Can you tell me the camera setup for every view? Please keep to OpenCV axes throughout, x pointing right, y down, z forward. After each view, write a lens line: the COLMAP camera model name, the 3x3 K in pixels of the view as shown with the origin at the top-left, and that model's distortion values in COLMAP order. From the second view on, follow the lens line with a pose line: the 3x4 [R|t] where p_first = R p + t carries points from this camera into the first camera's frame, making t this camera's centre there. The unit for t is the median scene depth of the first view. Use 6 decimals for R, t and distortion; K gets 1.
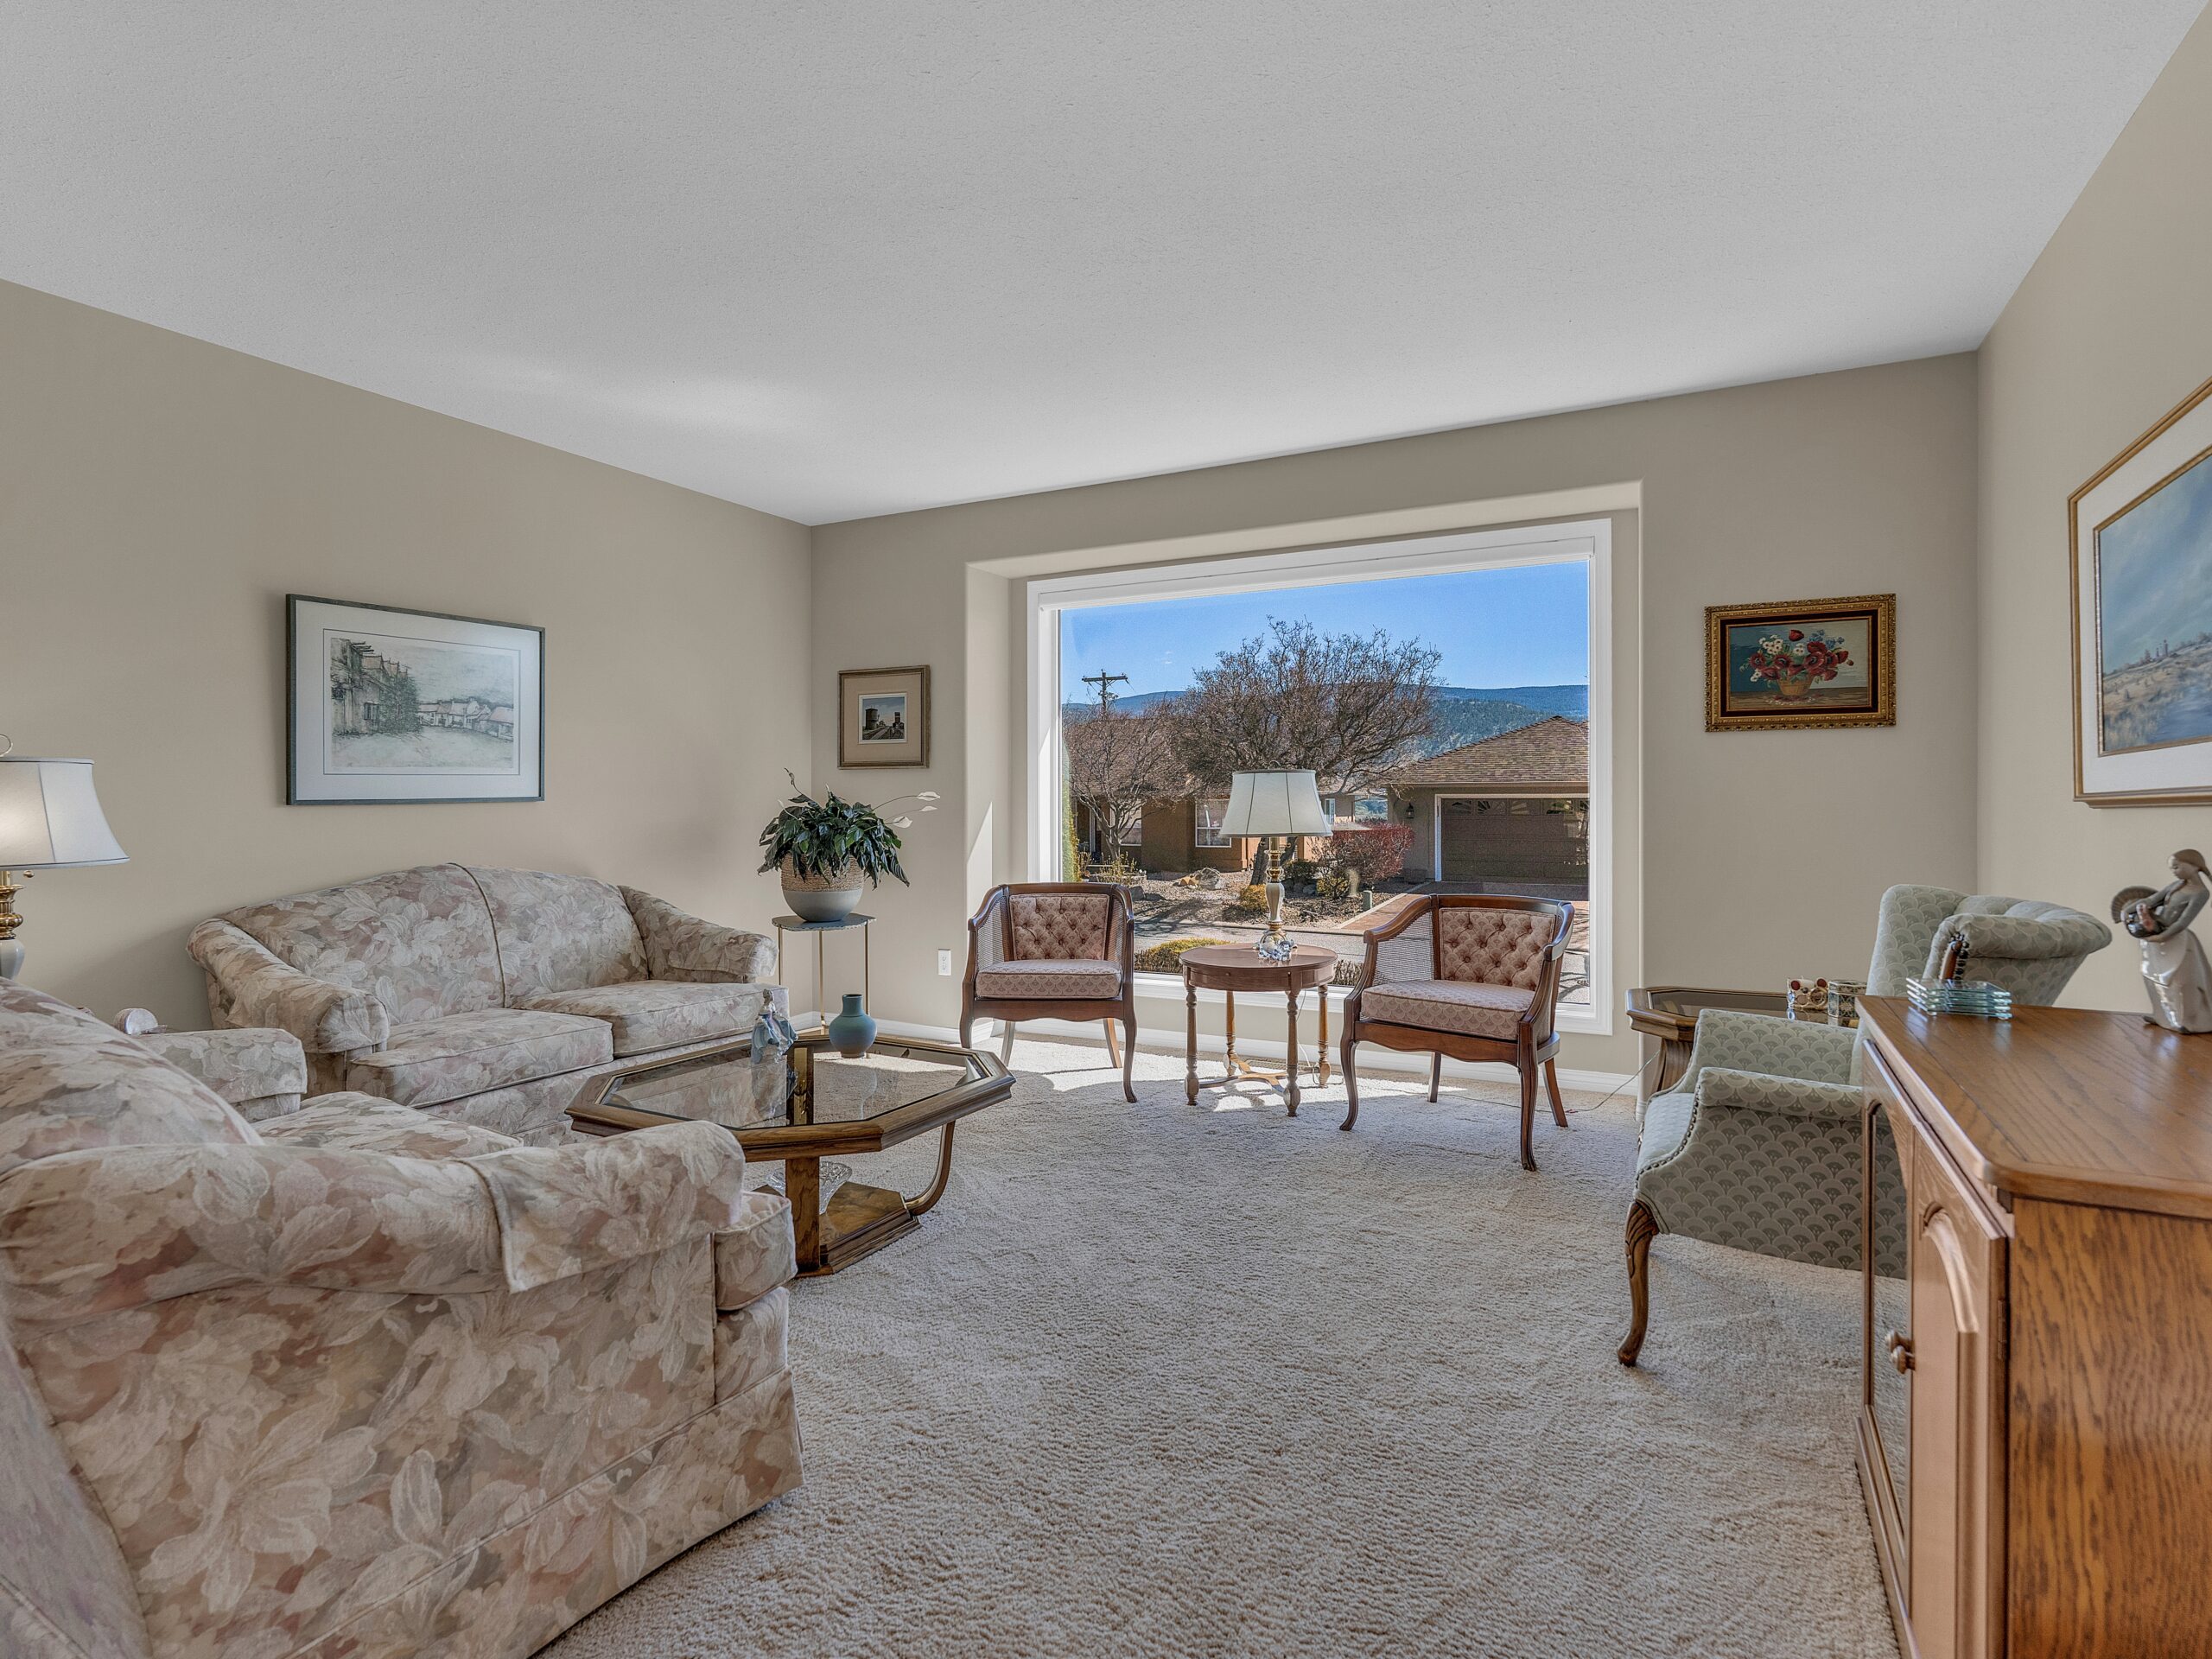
lens RADIAL K [[1099.4, 0, 1131.4], [0, 1099.4, 798.2], [0, 0, 1]] dist [-0.000991, 0.000311]
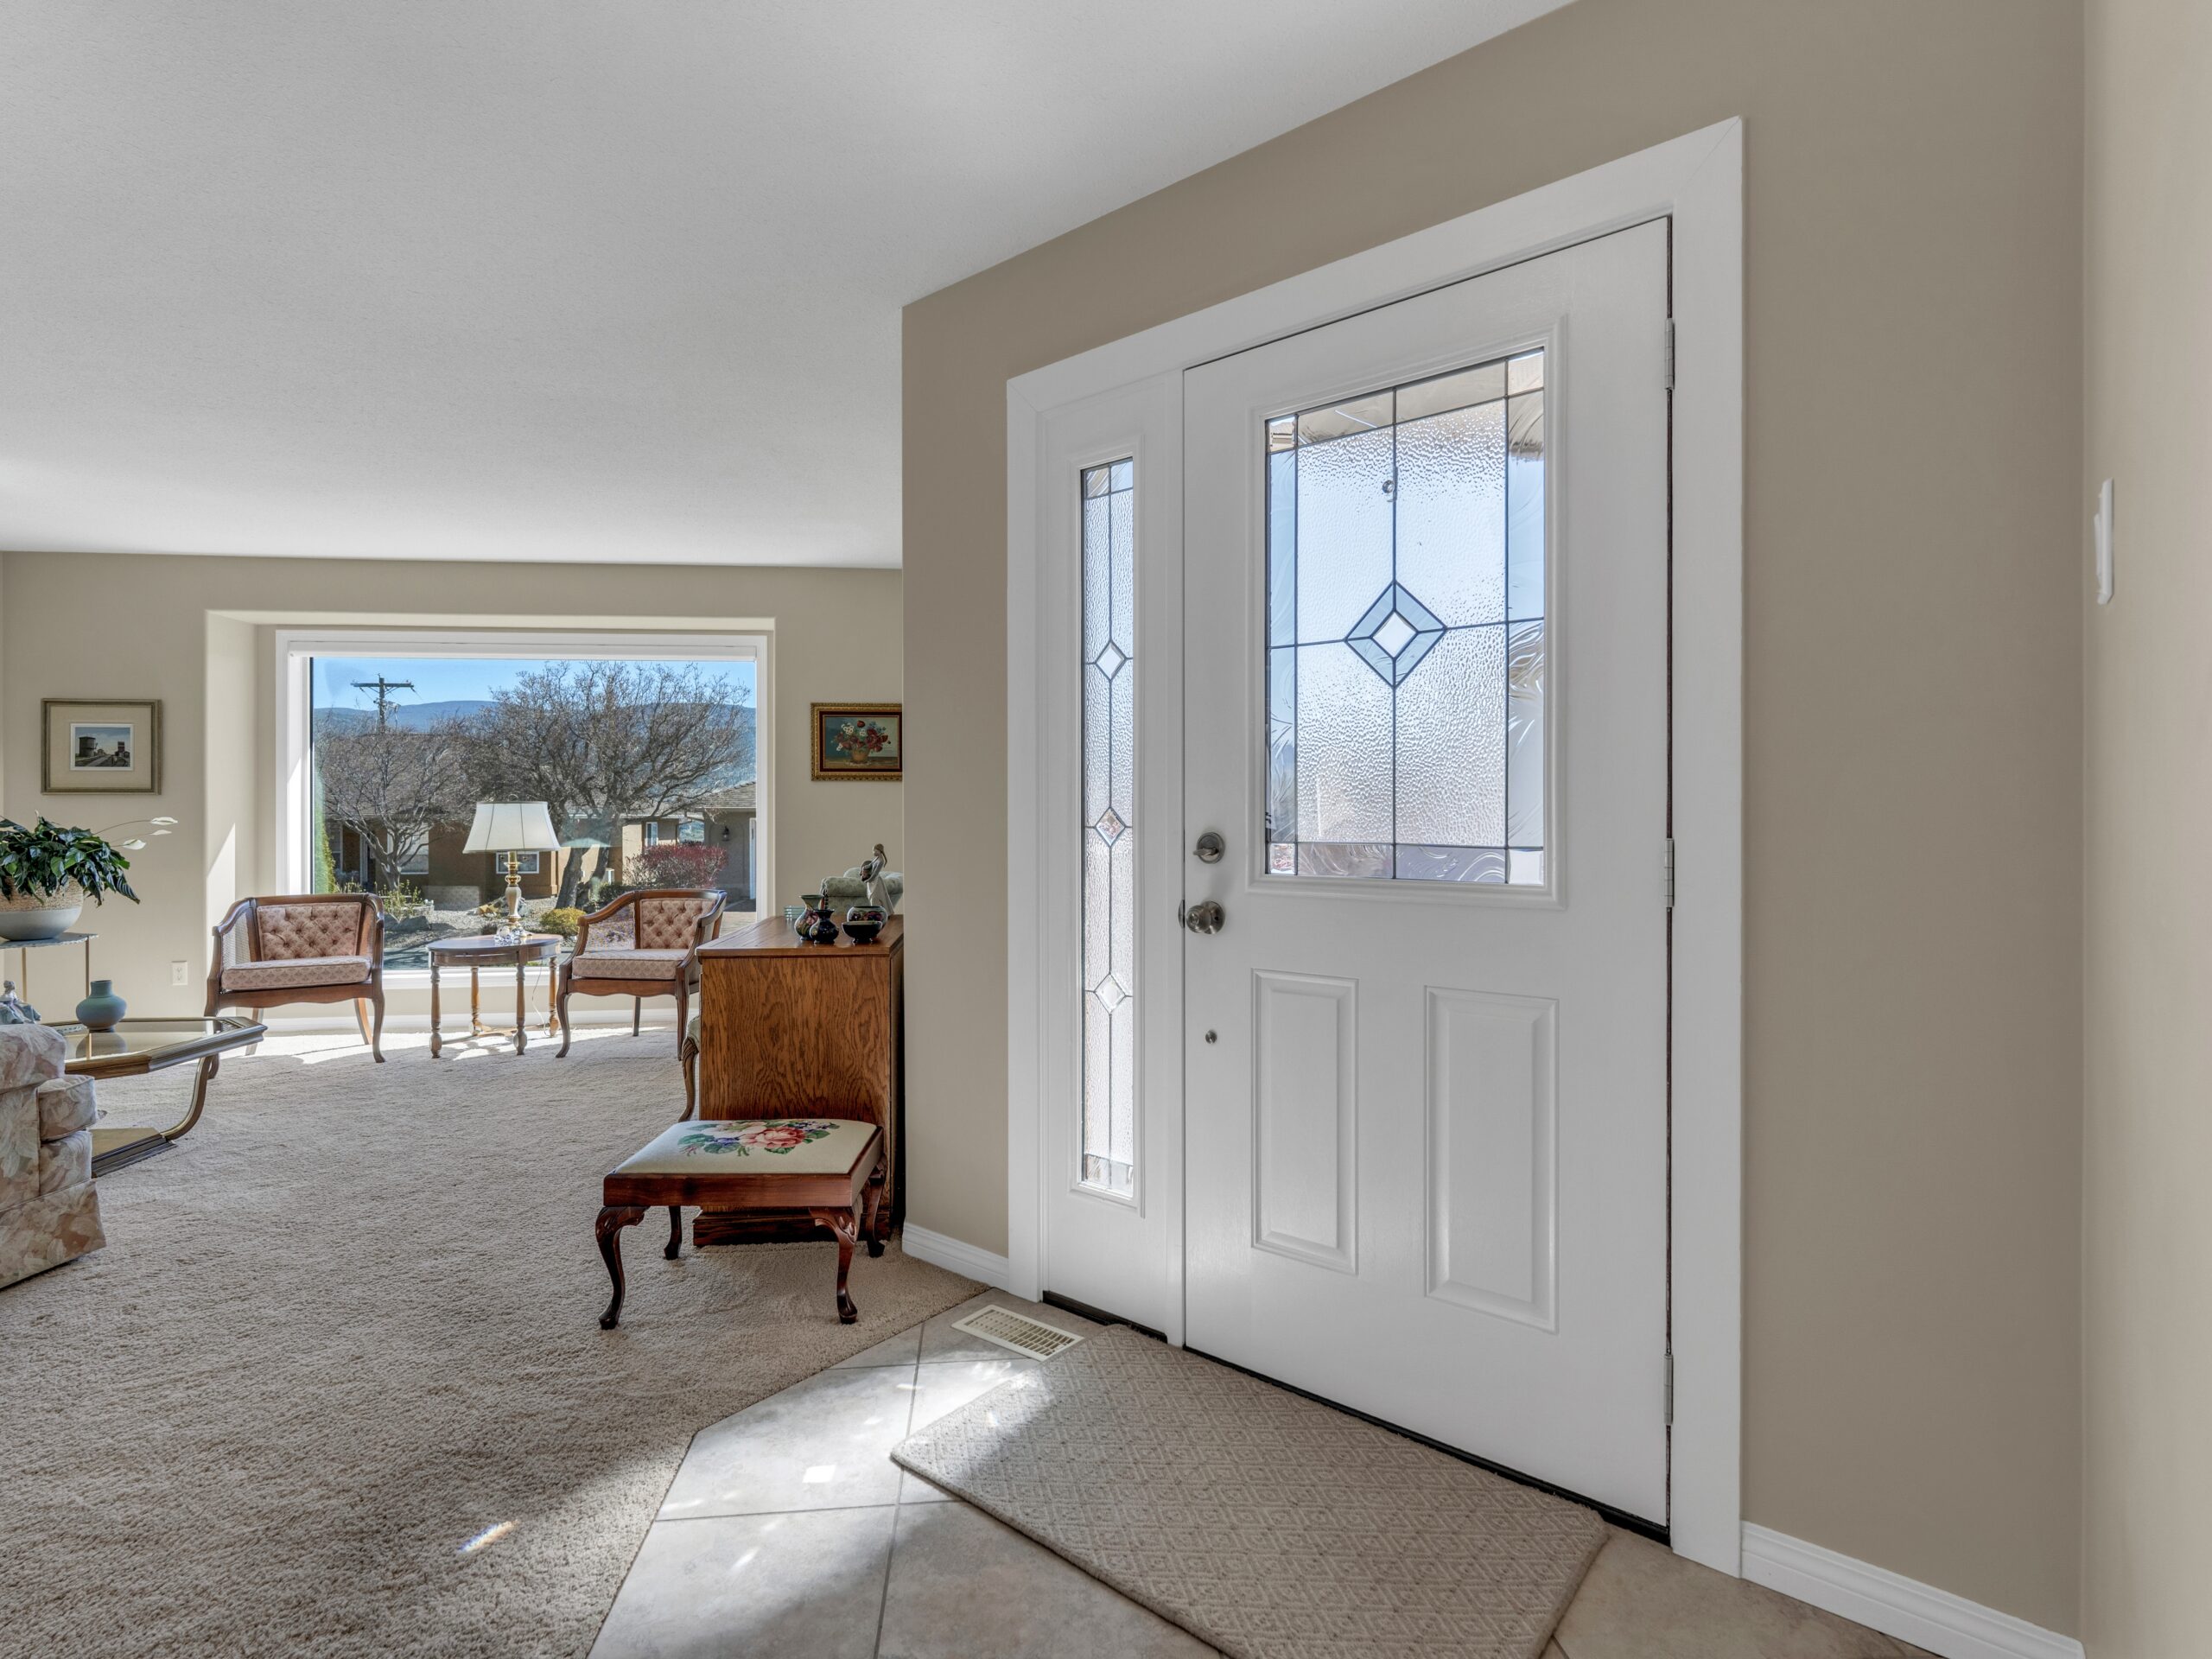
lens RADIAL K [[1099.4, 0, 1126.1], [0, 1099.4, 817.9], [0, 0, 1]] dist [-0.000991, 0.000311]
pose [[0.842874, 0.001274, 0.538110, 0.038231], [0.000470, 0.999995, -0.003104, -0.001020], [-0.538111, 0.002869, 0.842869, -0.467264]]
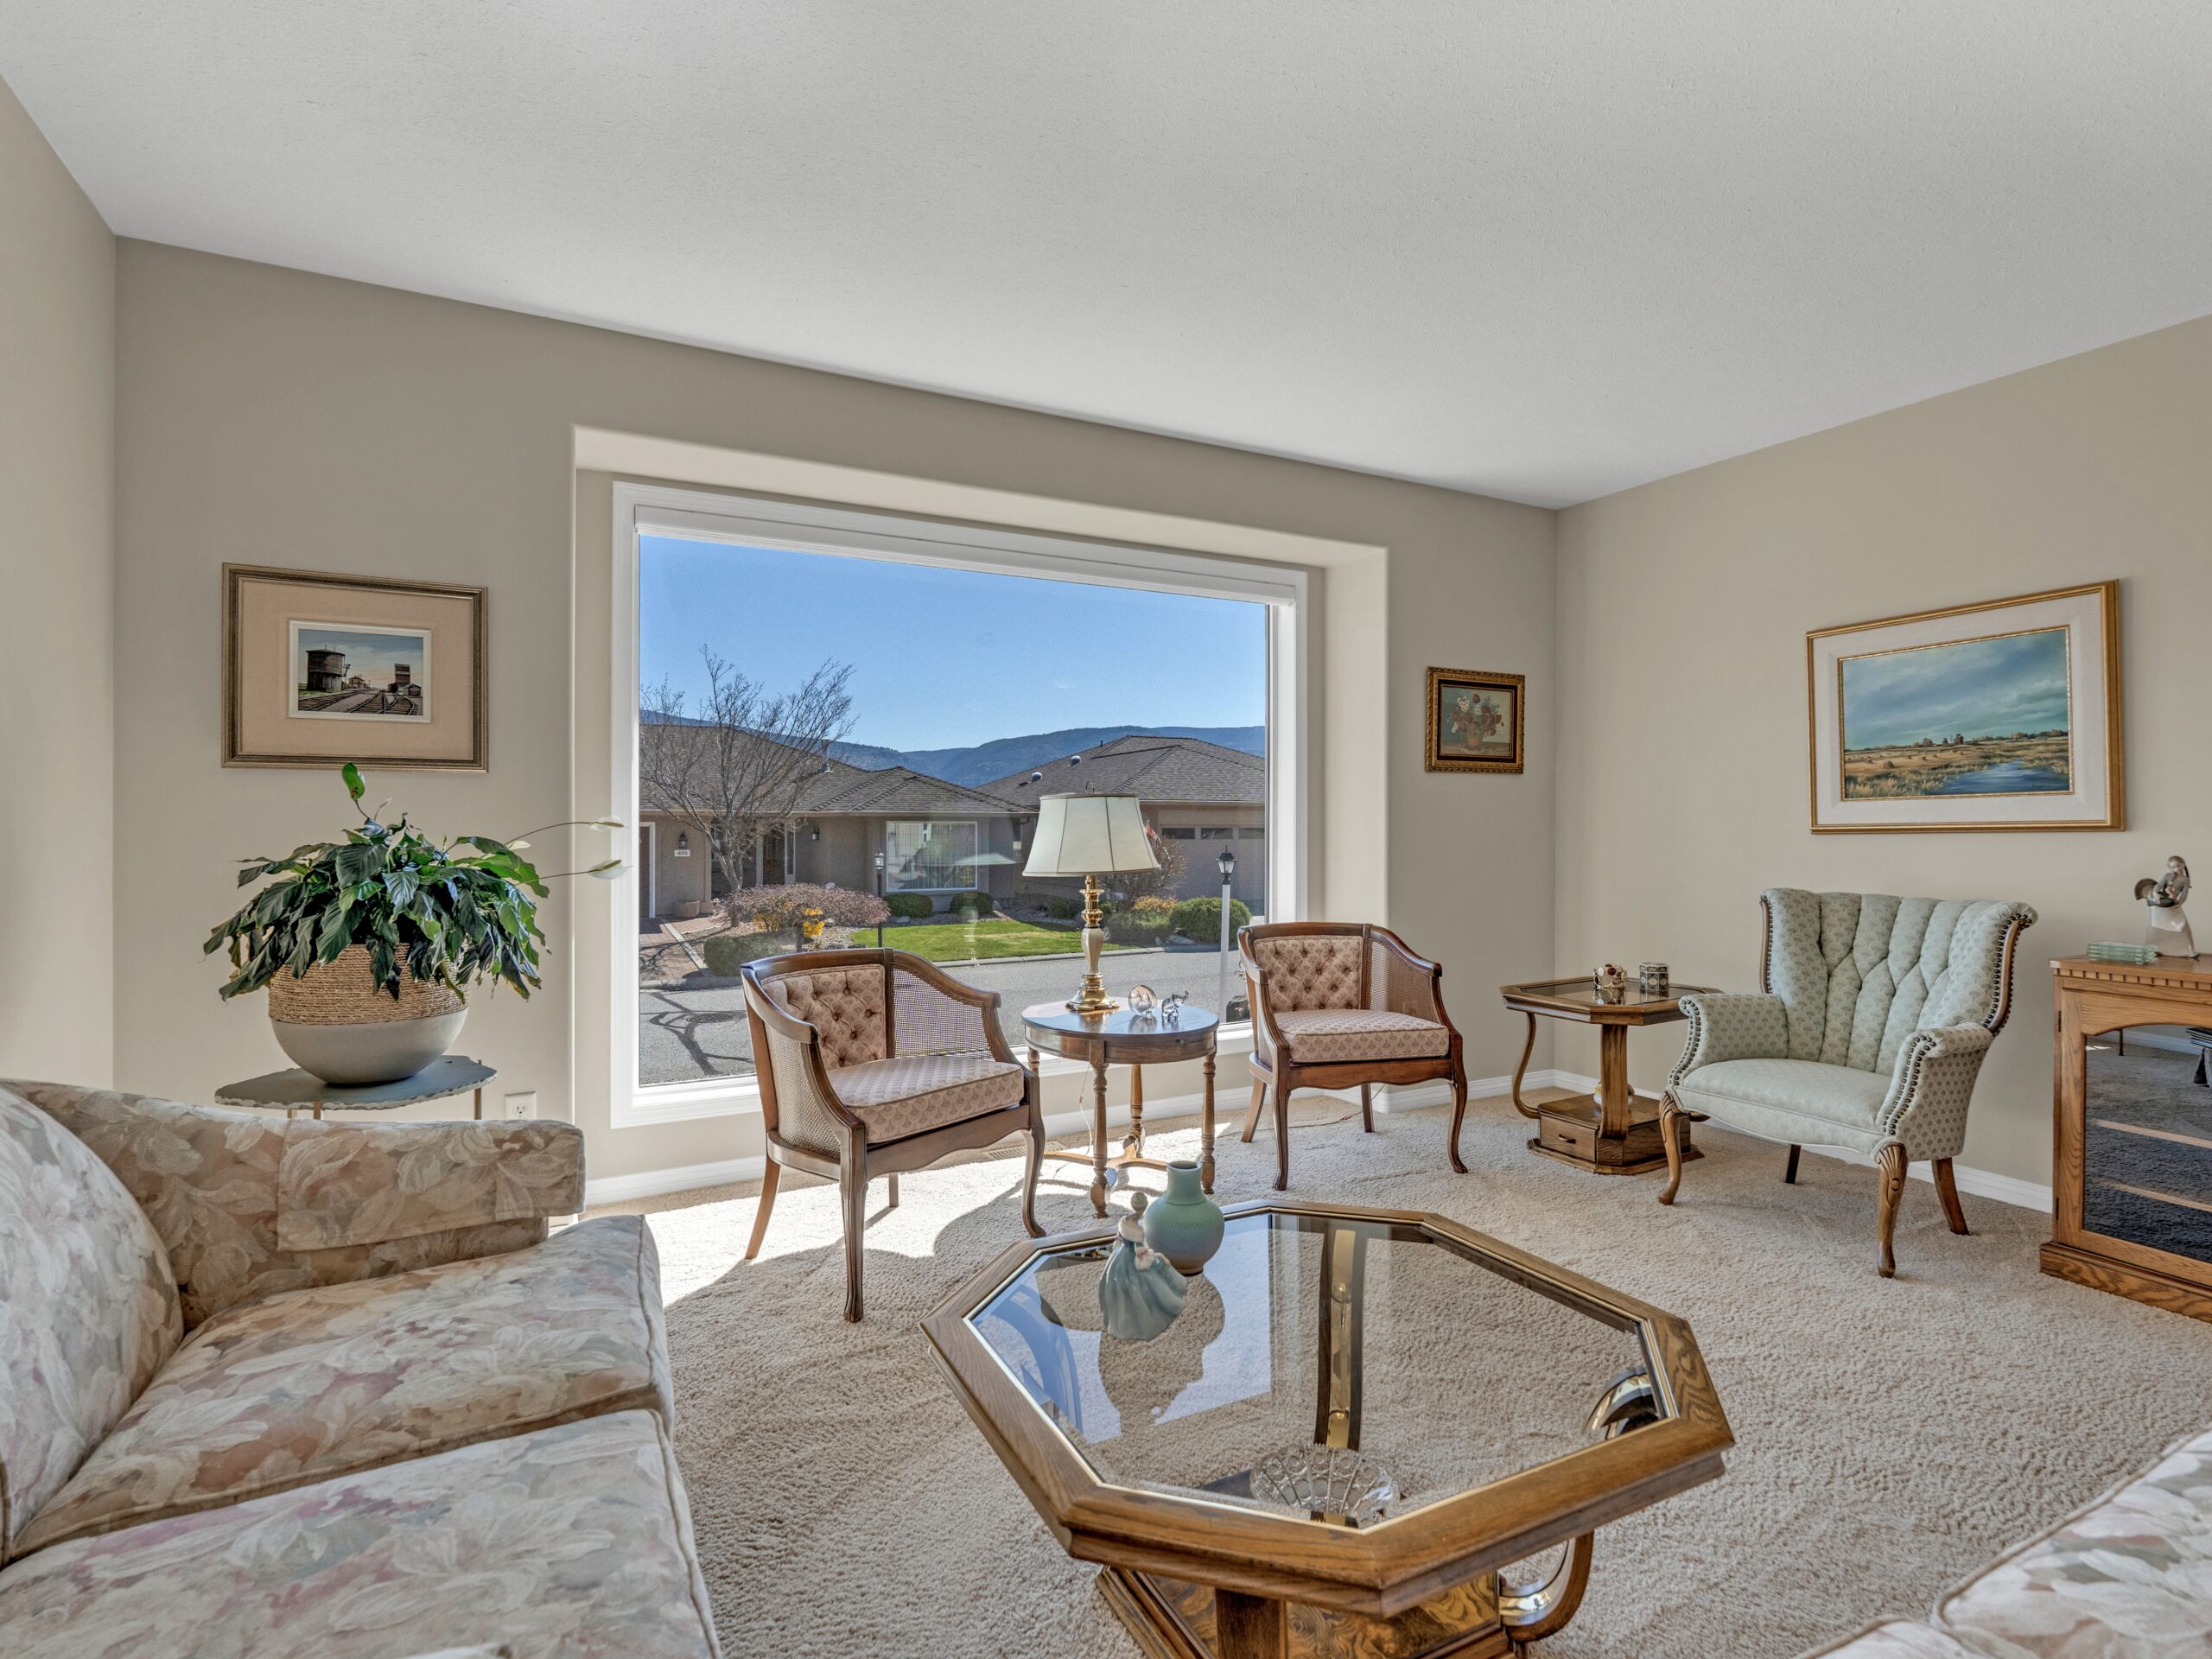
lens RADIAL K [[1099.4, 0, 1114.8], [0, 1099.4, 838.1], [0, 0, 1]] dist [-0.000991, 0.000311]
pose [[0.572596, -0.007467, 0.819804, -0.509131], [-0.000564, 0.999955, 0.009502, 0.000082], [-0.819838, -0.005903, 0.572565, 0.471361]]
